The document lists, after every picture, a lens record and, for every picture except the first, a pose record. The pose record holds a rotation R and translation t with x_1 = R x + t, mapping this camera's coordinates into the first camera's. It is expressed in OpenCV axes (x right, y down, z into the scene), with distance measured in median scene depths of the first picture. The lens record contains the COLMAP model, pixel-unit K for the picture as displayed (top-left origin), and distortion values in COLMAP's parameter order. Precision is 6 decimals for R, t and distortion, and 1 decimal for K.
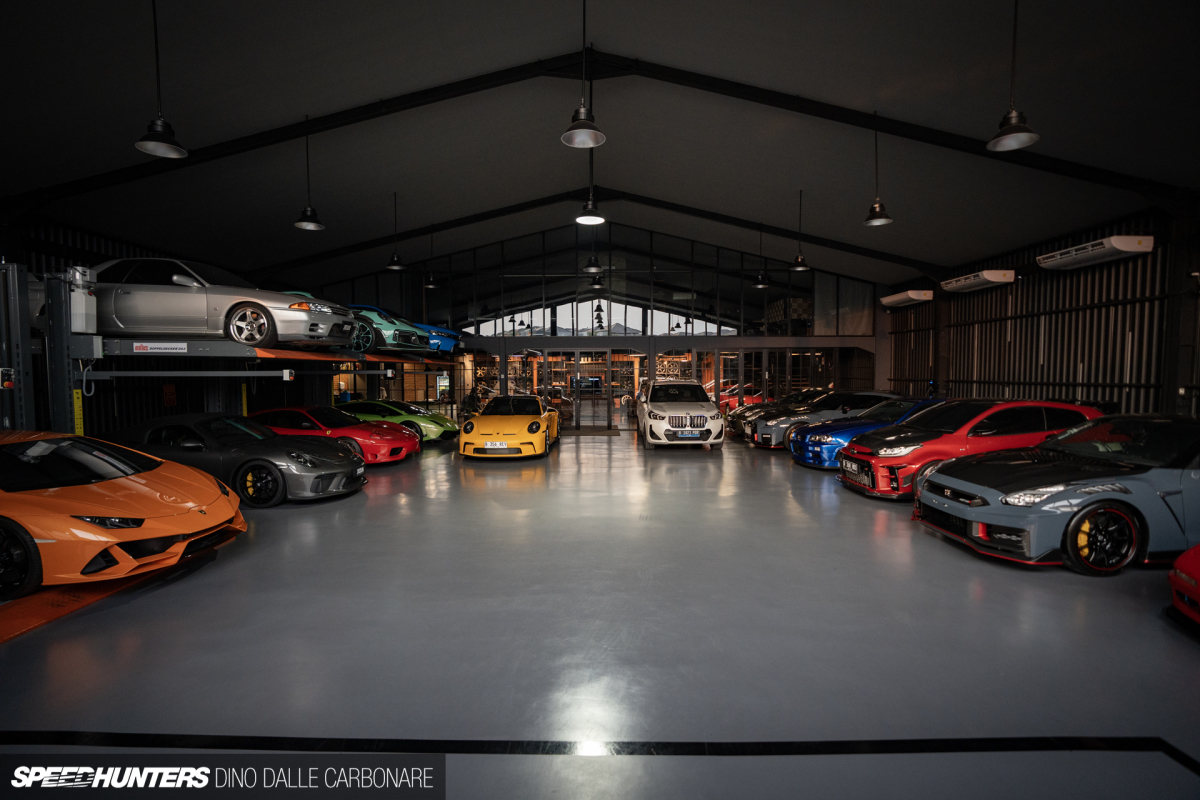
lens RADIAL K [[554.3, 0, 597.8], [0, 554.3, 402.7], [0, 0, 1]] dist [-0.038054, 0.011310]
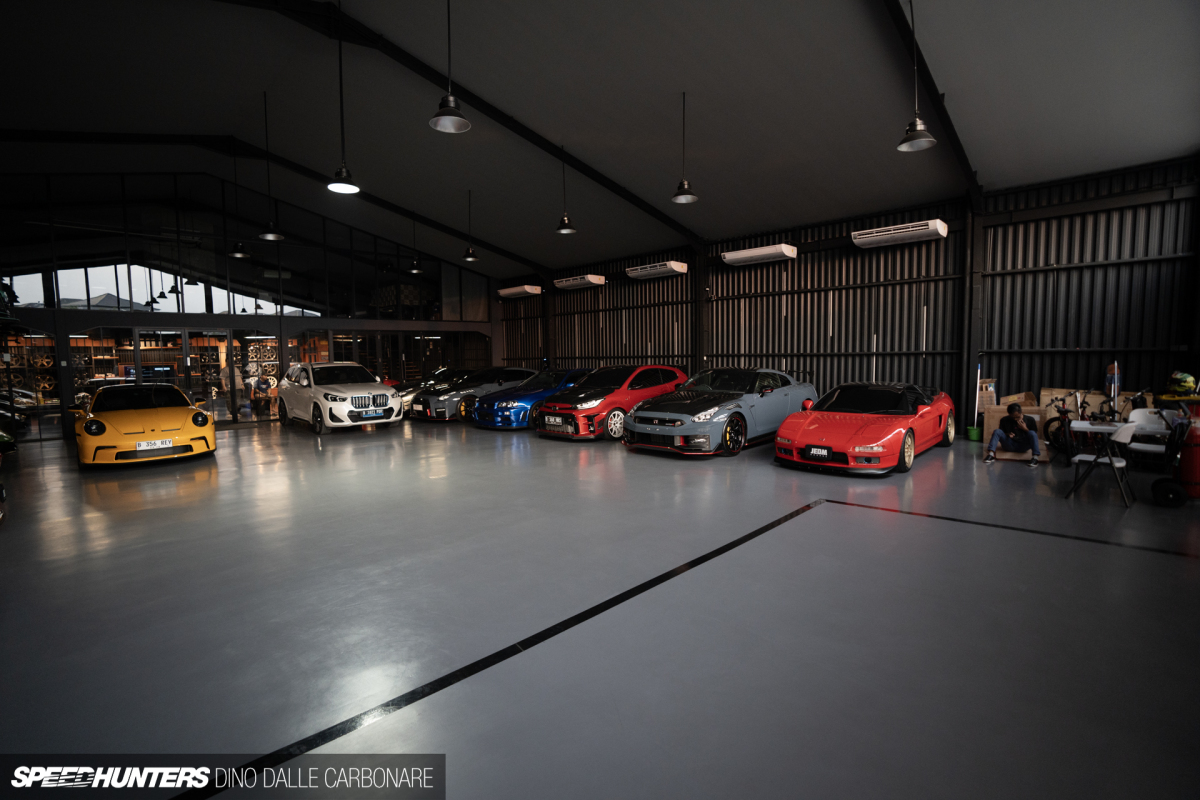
lens RADIAL K [[554.3, 0, 592.2], [0, 554.3, 405.7], [0, 0, 1]] dist [-0.038054, 0.011310]
pose [[0.713706, -0.072714, 0.696661, -0.270341], [0.054465, 0.997347, 0.048300, 0.017114], [-0.698324, 0.003472, 0.715773, 0.007034]]
